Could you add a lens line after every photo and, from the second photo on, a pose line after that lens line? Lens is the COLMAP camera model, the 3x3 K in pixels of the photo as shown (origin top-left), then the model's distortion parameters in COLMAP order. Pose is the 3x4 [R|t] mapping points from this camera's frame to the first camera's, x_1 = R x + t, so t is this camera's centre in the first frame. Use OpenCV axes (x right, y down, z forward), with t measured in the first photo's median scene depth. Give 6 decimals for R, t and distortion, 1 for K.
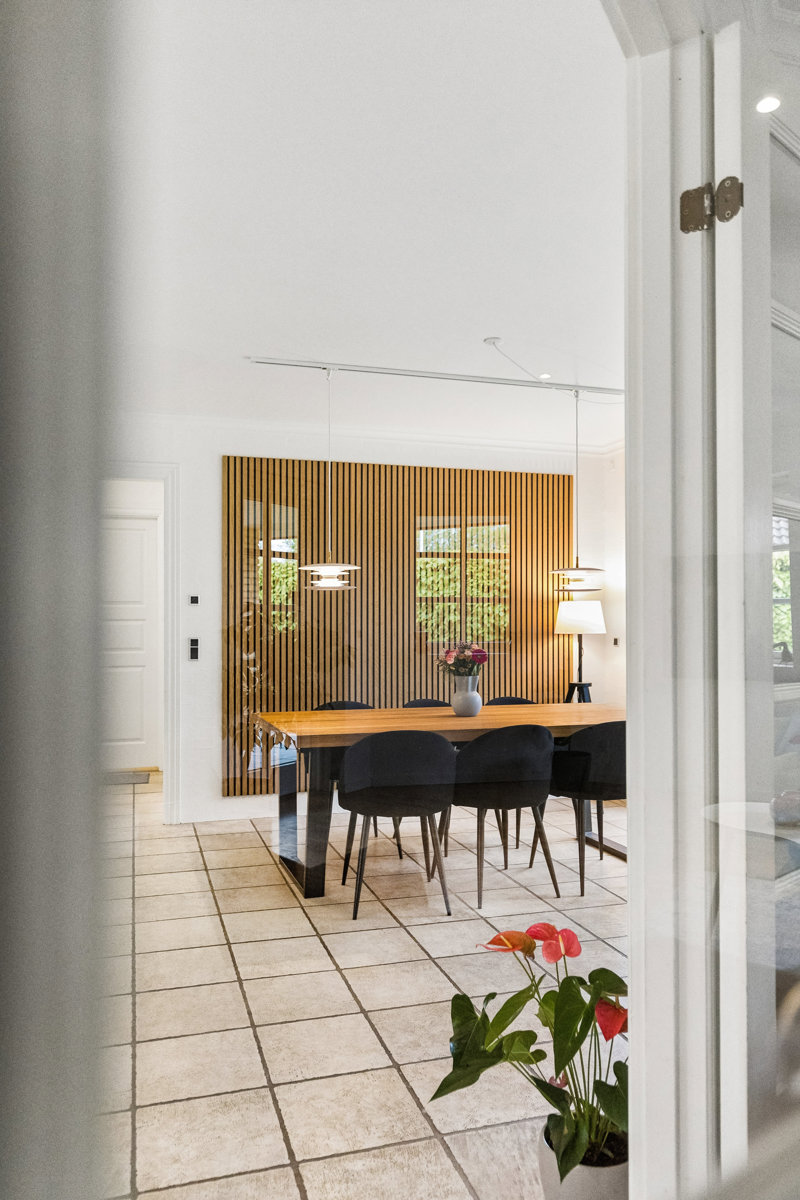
lens RADIAL K [[871.9, 0, 400.0], [0, 871.9, 600.0], [0, 0, 1]] dist [0.002782, 0.001051]
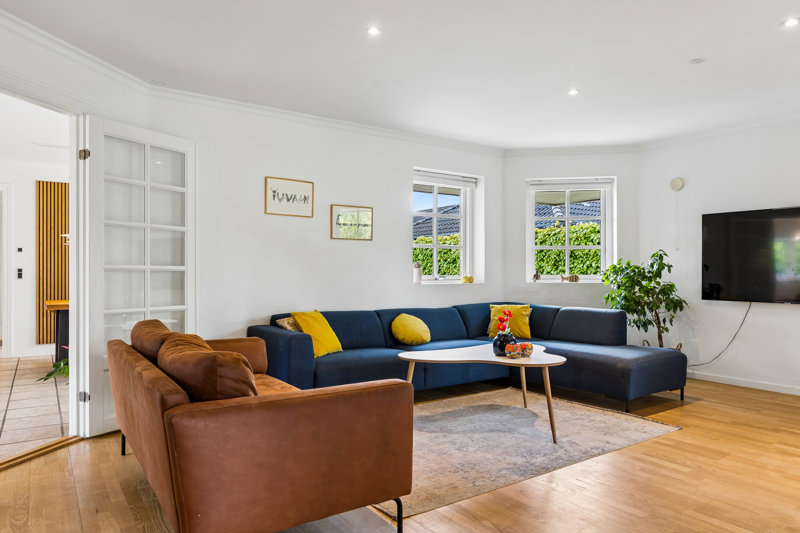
lens RADIAL K [[529.6, 0, 400.0], [0, 529.6, 266.5], [0, 0, 1]] dist [-0.002897, -0.001714]
pose [[0.954290, 0.001678, 0.298877, 0.250549], [-0.006893, 0.999842, 0.016395, 0.012795], [-0.298802, -0.017706, 0.954151, -0.467844]]
